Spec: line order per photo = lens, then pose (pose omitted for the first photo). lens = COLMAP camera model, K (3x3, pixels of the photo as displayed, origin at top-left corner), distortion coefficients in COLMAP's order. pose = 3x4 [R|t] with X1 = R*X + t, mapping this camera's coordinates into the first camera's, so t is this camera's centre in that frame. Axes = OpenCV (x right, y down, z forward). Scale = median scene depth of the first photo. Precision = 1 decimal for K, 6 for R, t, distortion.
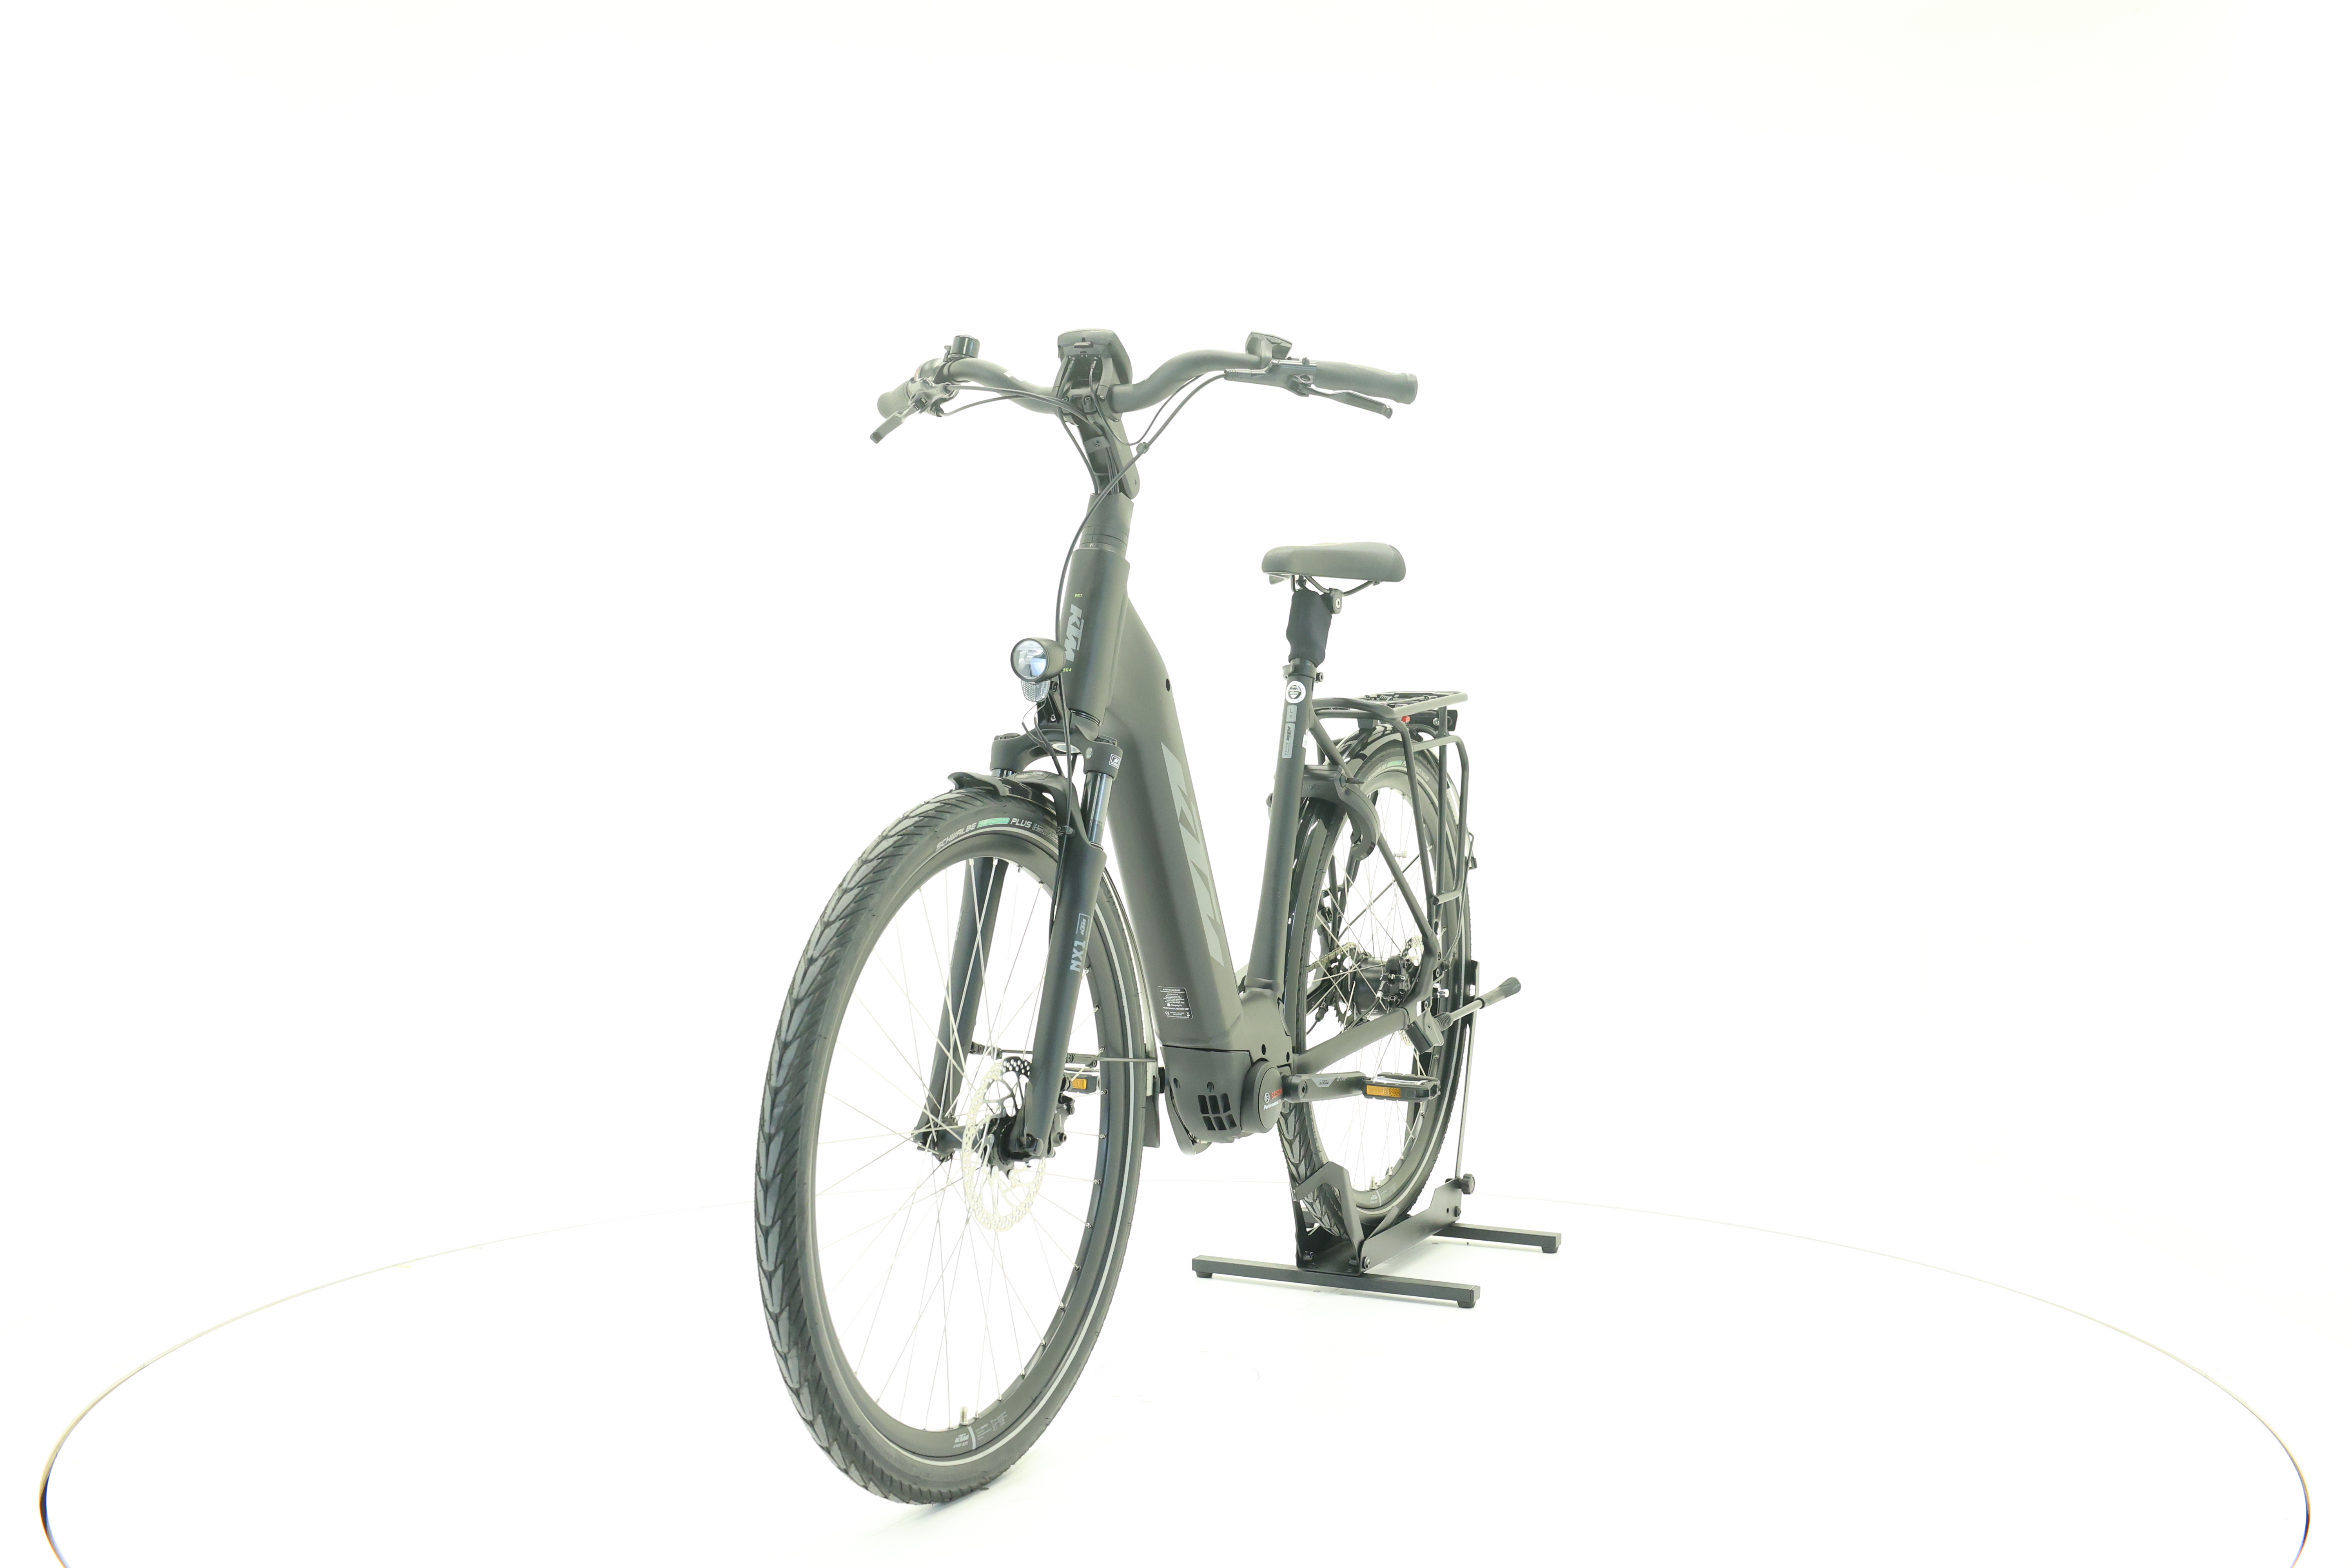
lens RADIAL K [[2446.1, 0, 1182.9], [0, 2446.1, 782.8], [0, 0, 1]] dist [-0.028343, 0.000000]
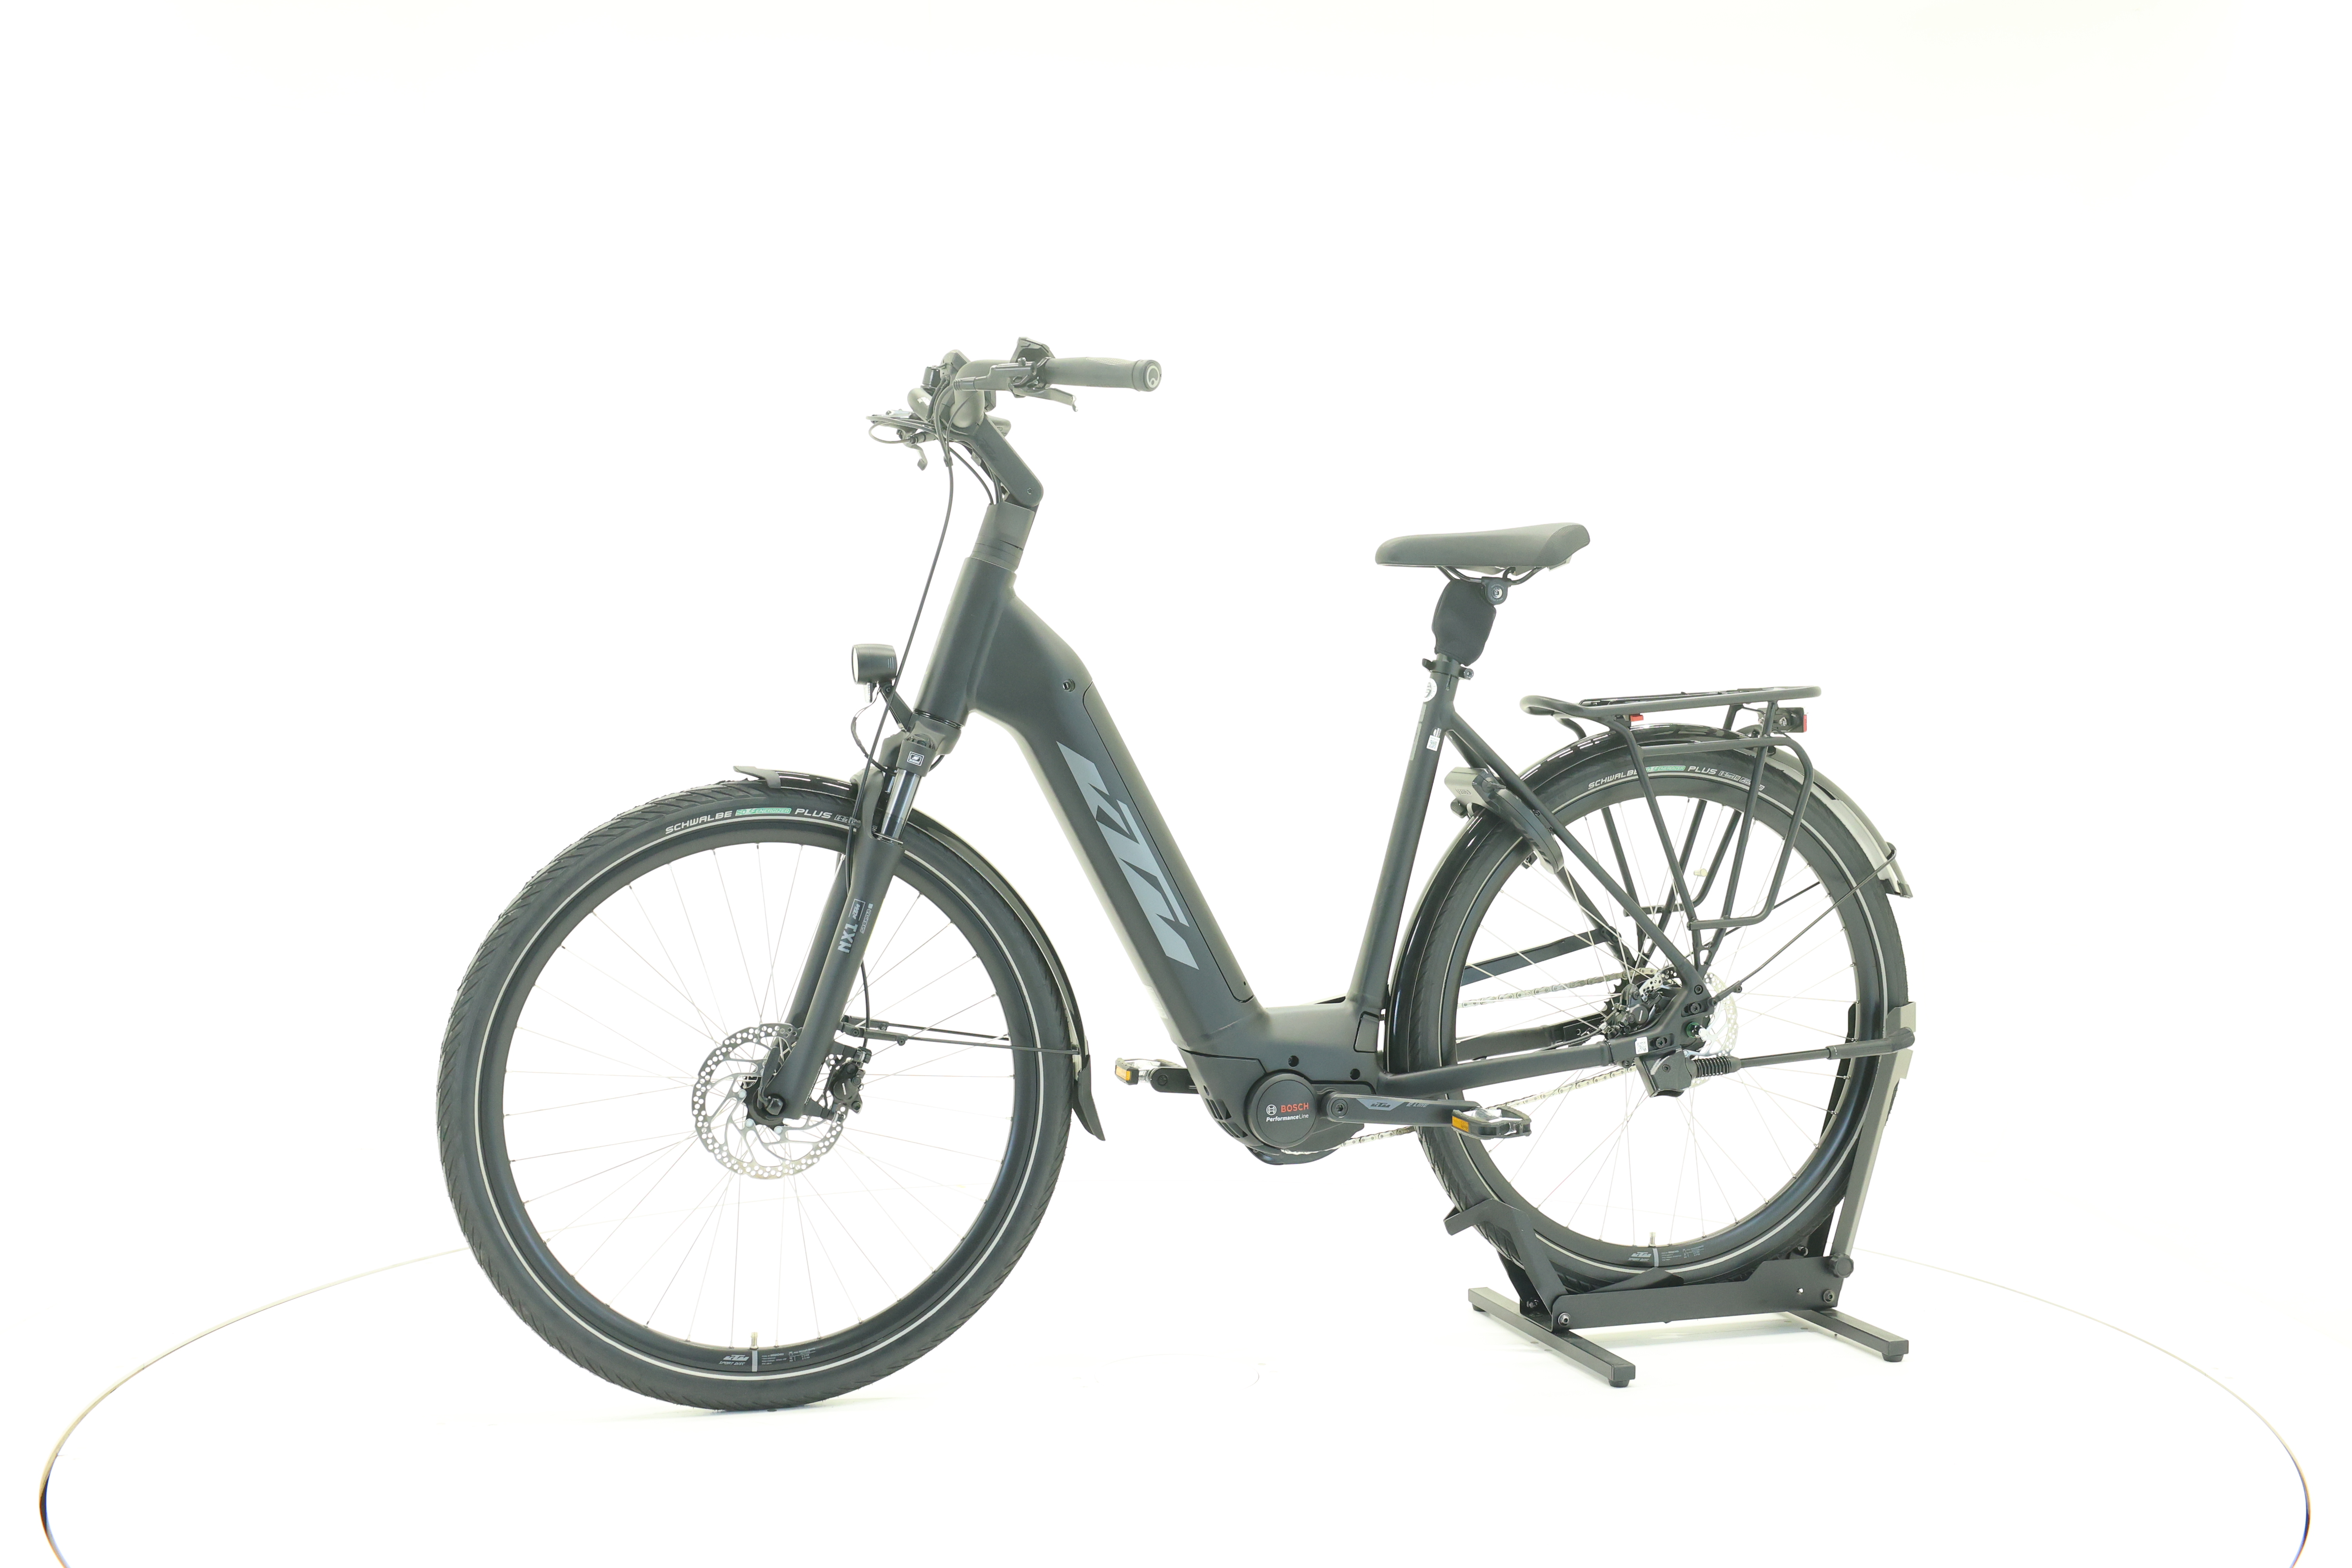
lens RADIAL K [[2446.1, 0, 1154.8], [0, 2446.1, 784.2], [0, 0, 1]] dist [-0.028343, 0.000000]
pose [[0.680718, 0.013225, -0.732426, 0.756700], [-0.016047, 0.999866, 0.003140, -0.002541], [0.732369, 0.009616, 0.680840, 0.326548]]
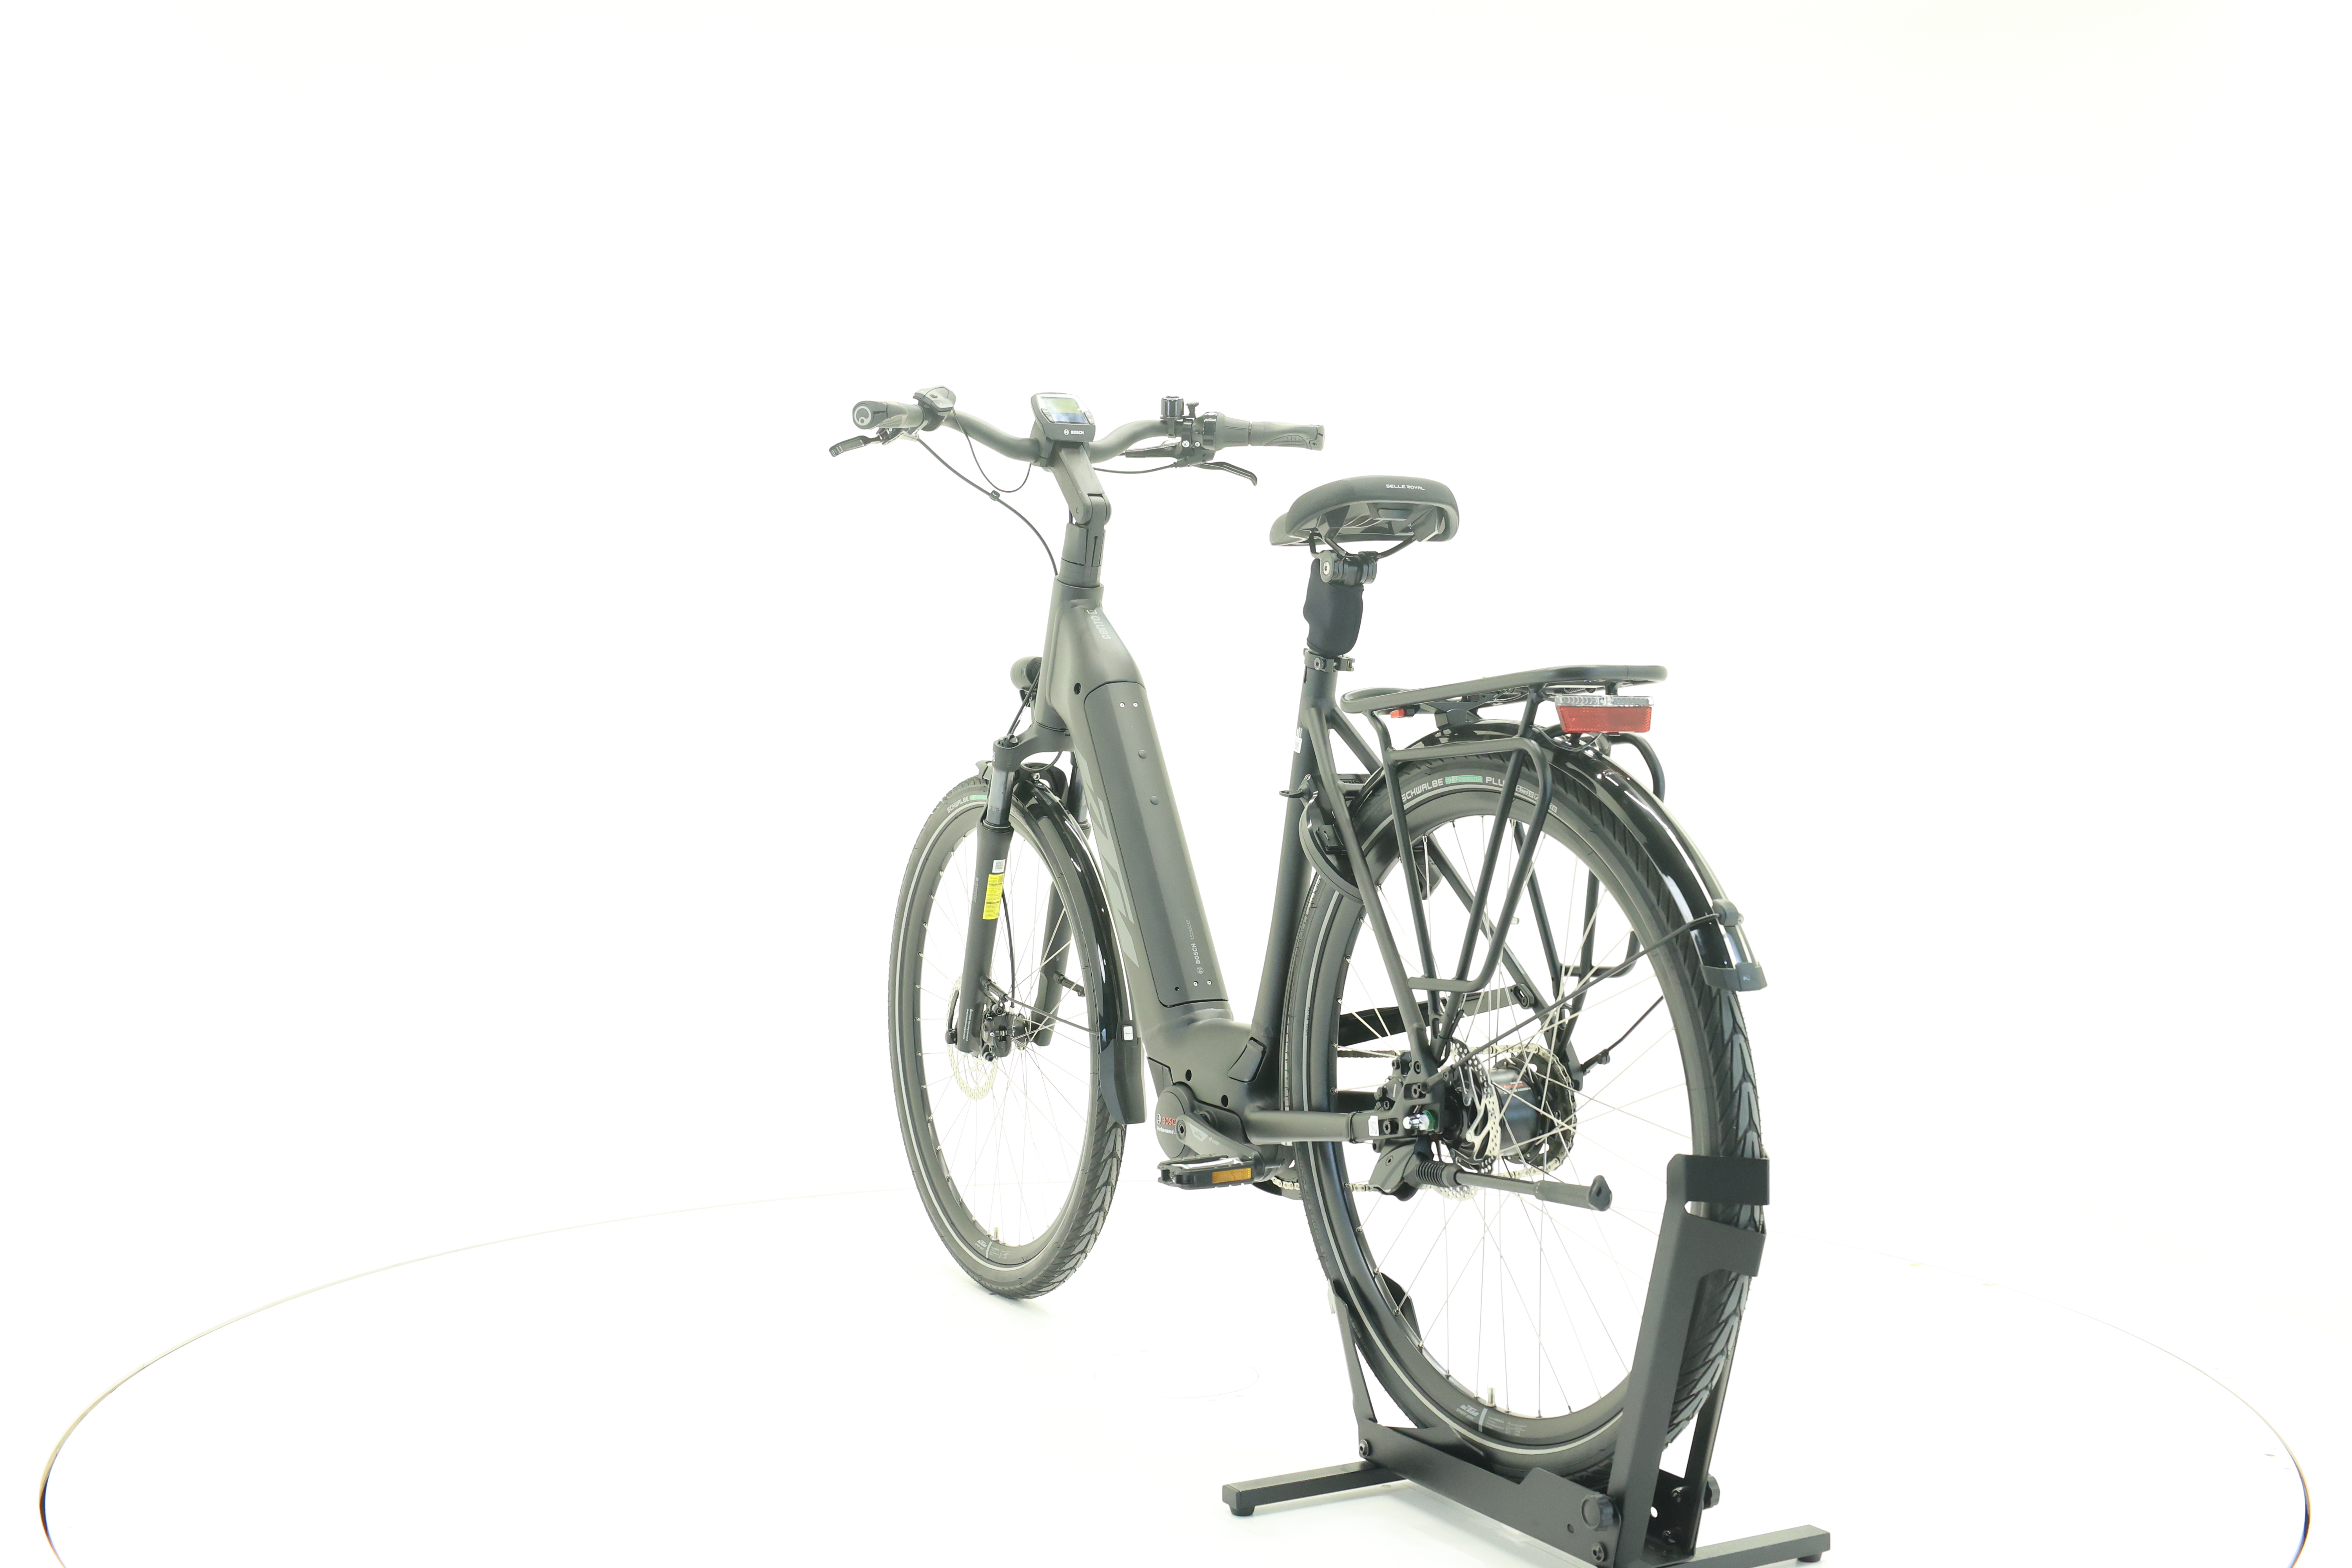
lens RADIAL K [[2446.1, 0, 1172.8], [0, 2446.1, 771.5], [0, 0, 1]] dist [-0.028343, 0.000000]
pose [[-0.576296, 0.006761, -0.817213, 0.854519], [-0.023261, 0.999425, 0.024673, -0.030689], [0.816910, 0.033228, -0.575807, 1.645409]]
